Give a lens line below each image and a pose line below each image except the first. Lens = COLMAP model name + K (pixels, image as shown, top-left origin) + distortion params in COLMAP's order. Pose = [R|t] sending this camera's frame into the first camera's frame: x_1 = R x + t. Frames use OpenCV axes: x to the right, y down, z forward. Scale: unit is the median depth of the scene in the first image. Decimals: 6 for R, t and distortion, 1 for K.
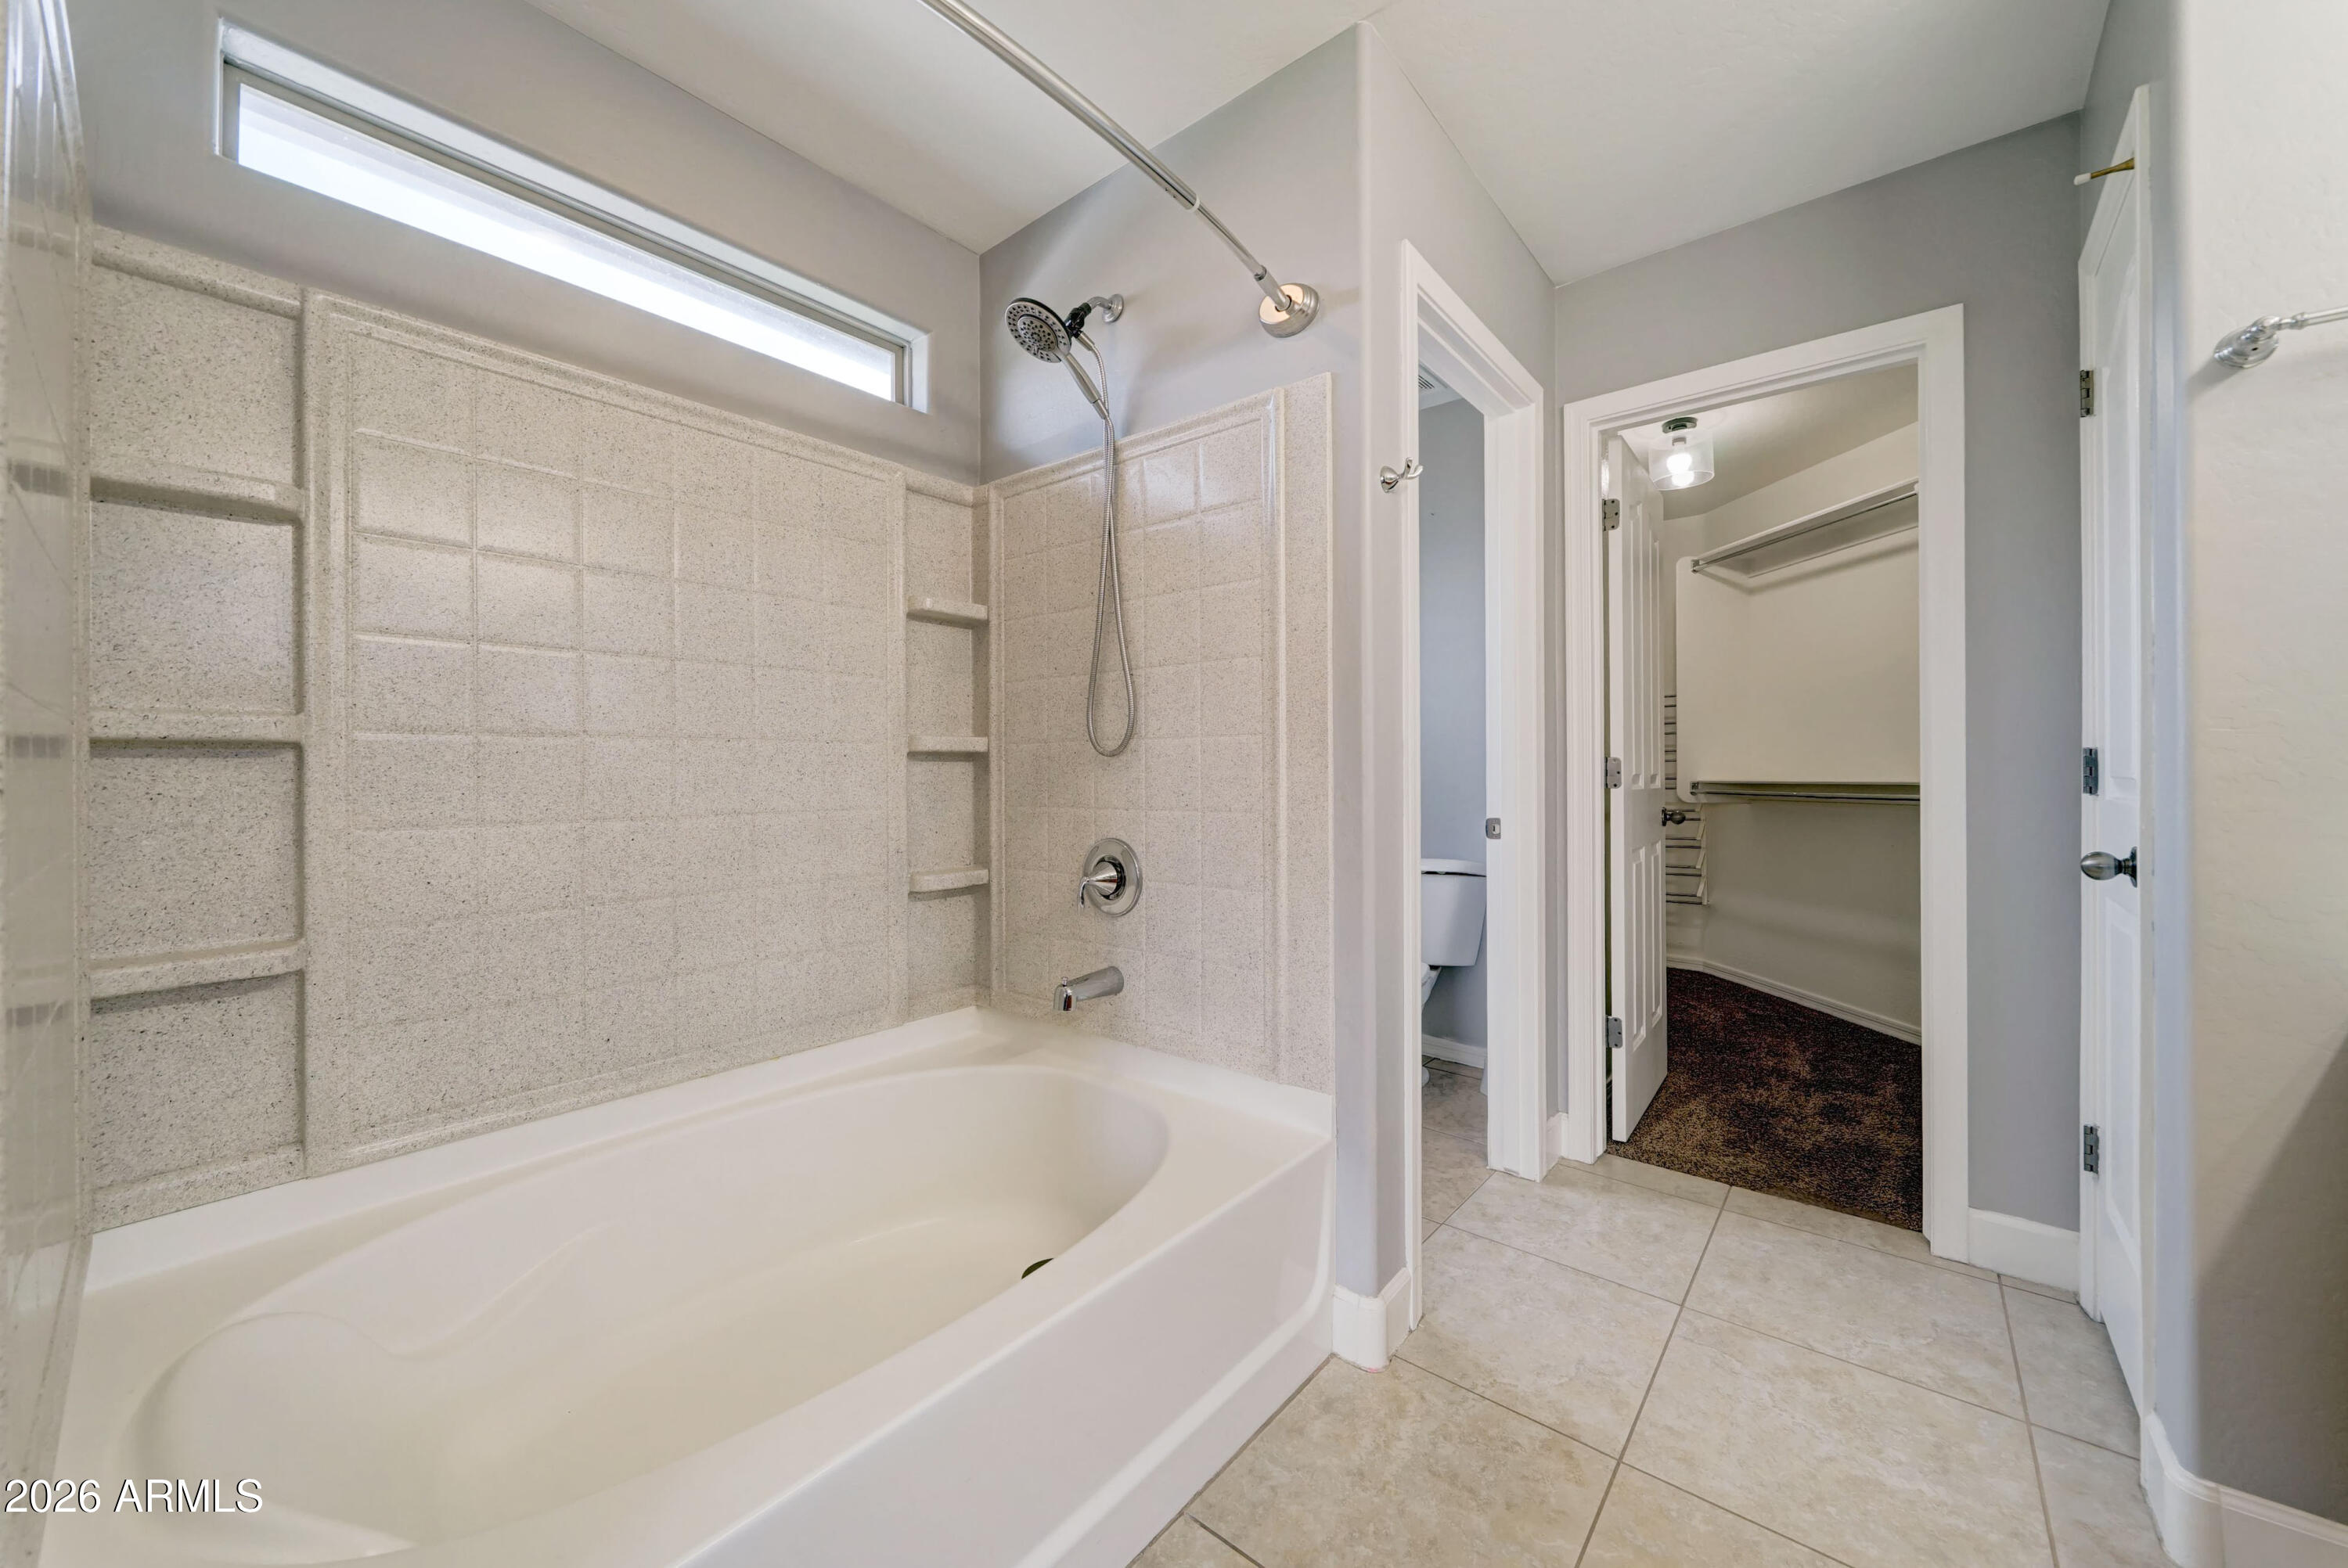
lens RADIAL K [[866.0, 0, 1181.9], [0, 866.0, 767.8], [0, 0, 1]] dist [-0.001907, -0.000168]
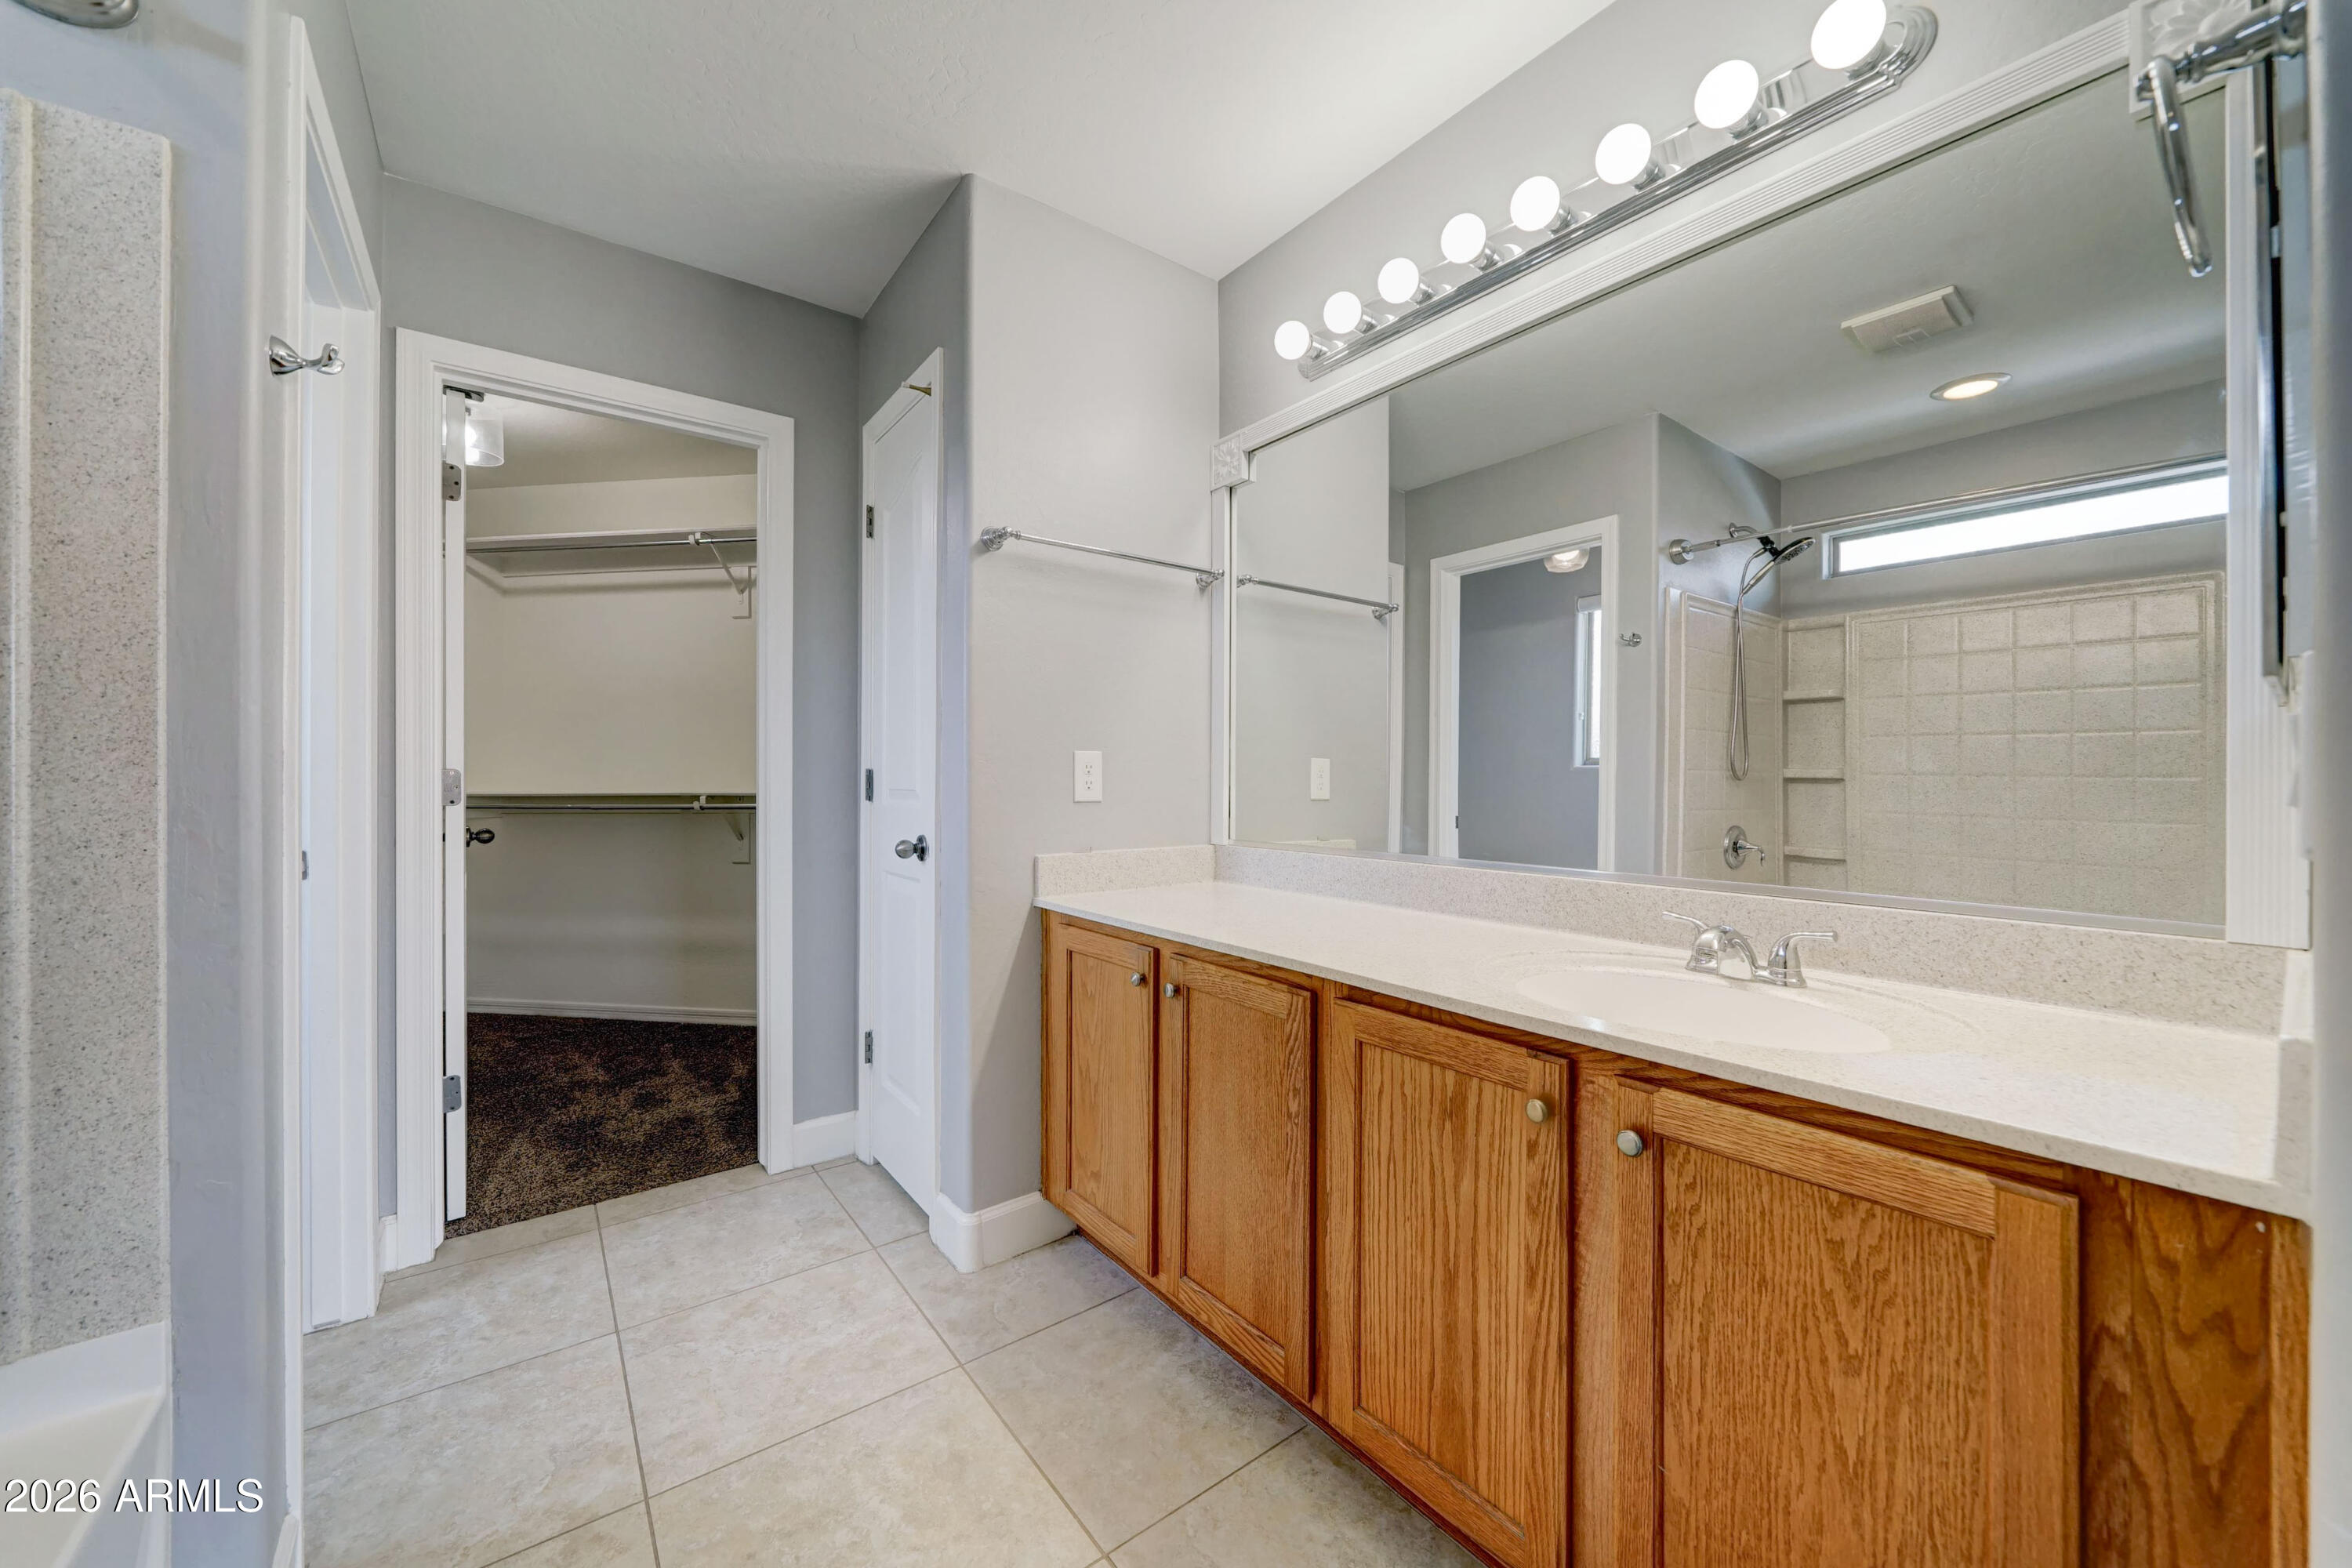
lens RADIAL K [[883.5, 0, 1182.1], [0, 883.5, 776.6], [0, 0, 1]] dist [0.000381, -0.000081]
pose [[0.234192, 0.003037, 0.972186, -0.196484], [-0.002378, 0.999994, -0.002551, -0.004582], [-0.972187, -0.001714, 0.234198, 0.113973]]
